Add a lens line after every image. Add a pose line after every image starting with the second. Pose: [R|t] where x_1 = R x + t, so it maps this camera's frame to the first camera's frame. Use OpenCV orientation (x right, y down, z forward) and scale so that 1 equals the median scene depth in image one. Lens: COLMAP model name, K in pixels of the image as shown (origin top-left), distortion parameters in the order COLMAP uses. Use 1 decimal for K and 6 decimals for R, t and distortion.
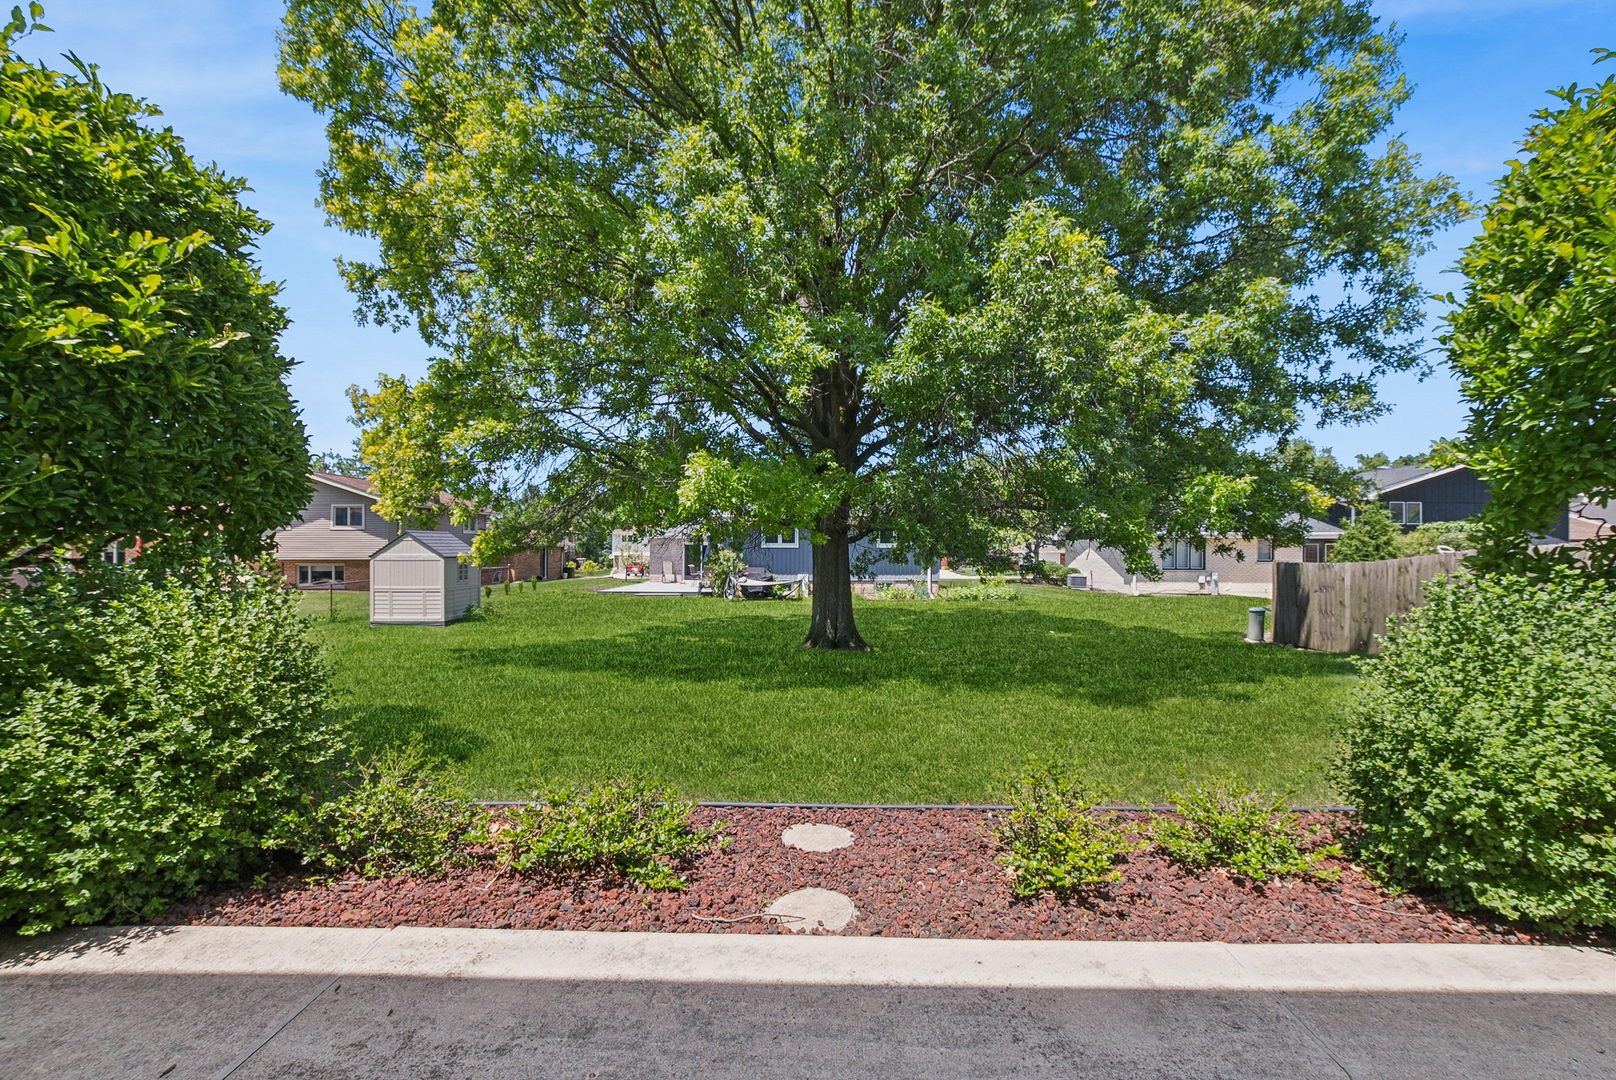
lens RADIAL K [[700.8, 0, 808.0], [0, 700.8, 540.0], [0, 0, 1]] dist [-0.002231, -0.000074]
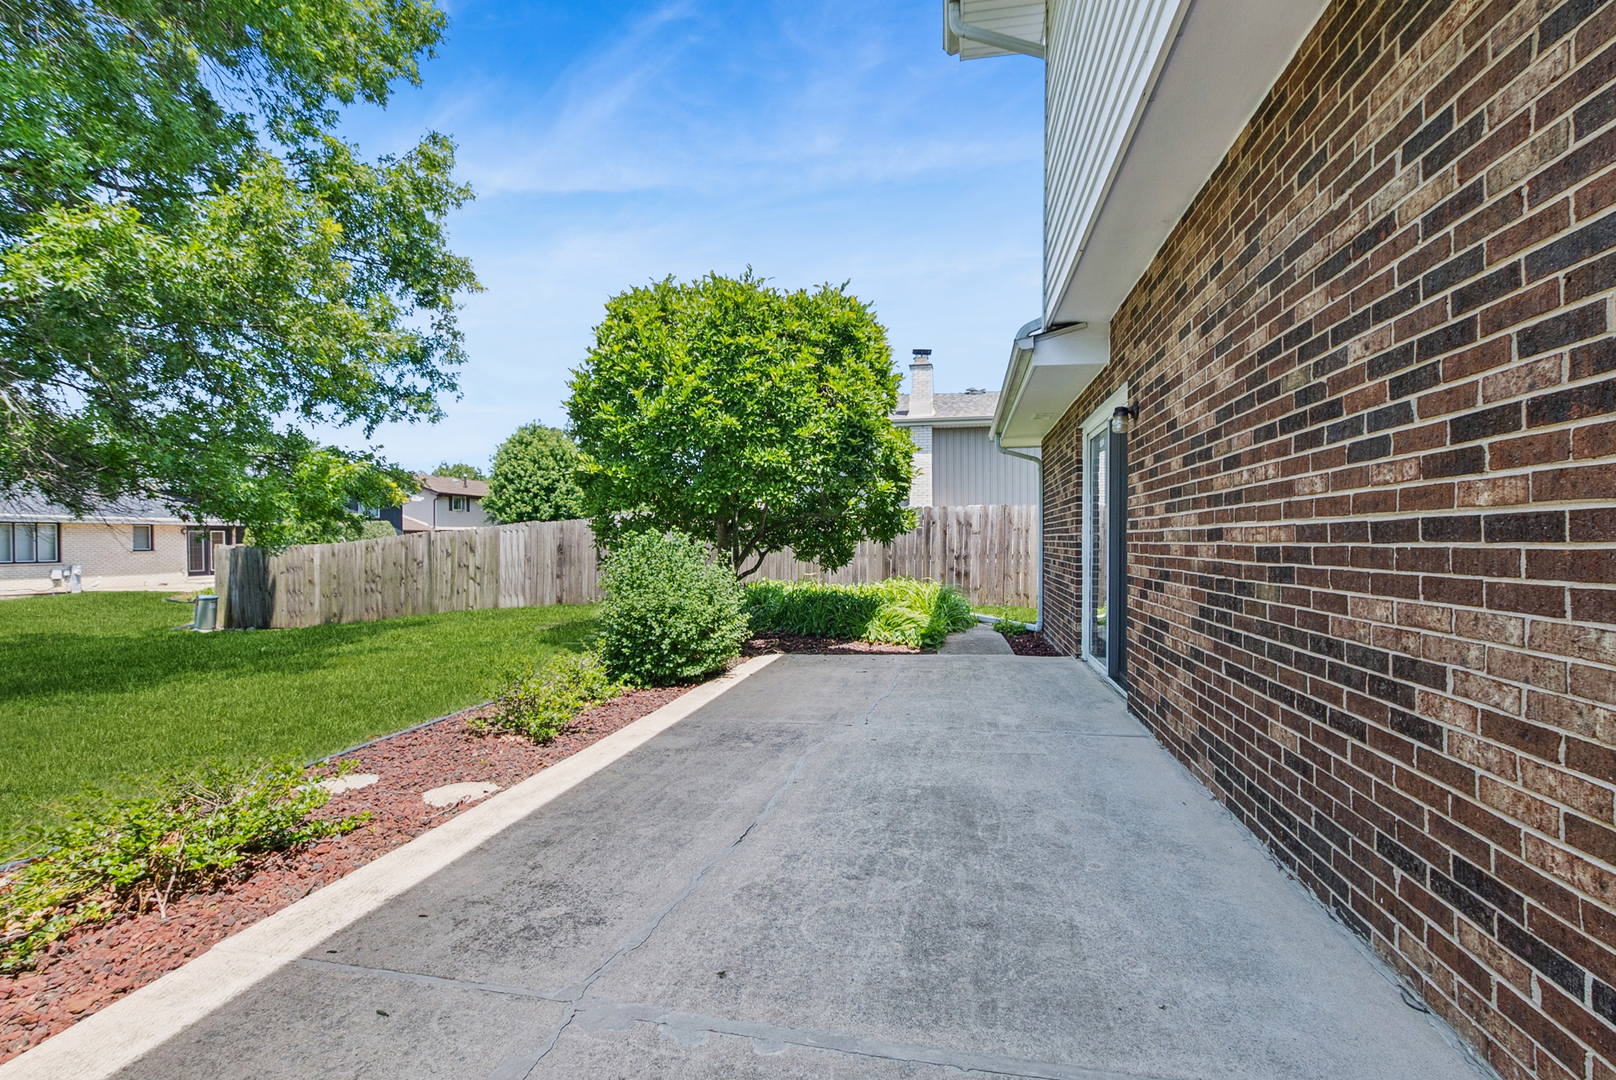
lens RADIAL K [[700.8, 0, 808.0], [0, 700.8, 540.0], [0, 0, 1]] dist [-0.002231, -0.000074]
pose [[0.202230, -0.001095, 0.979337, -1.112704], [-0.013405, 0.999903, 0.003886, 0.074744], [-0.979246, -0.013914, 0.202196, 0.170771]]
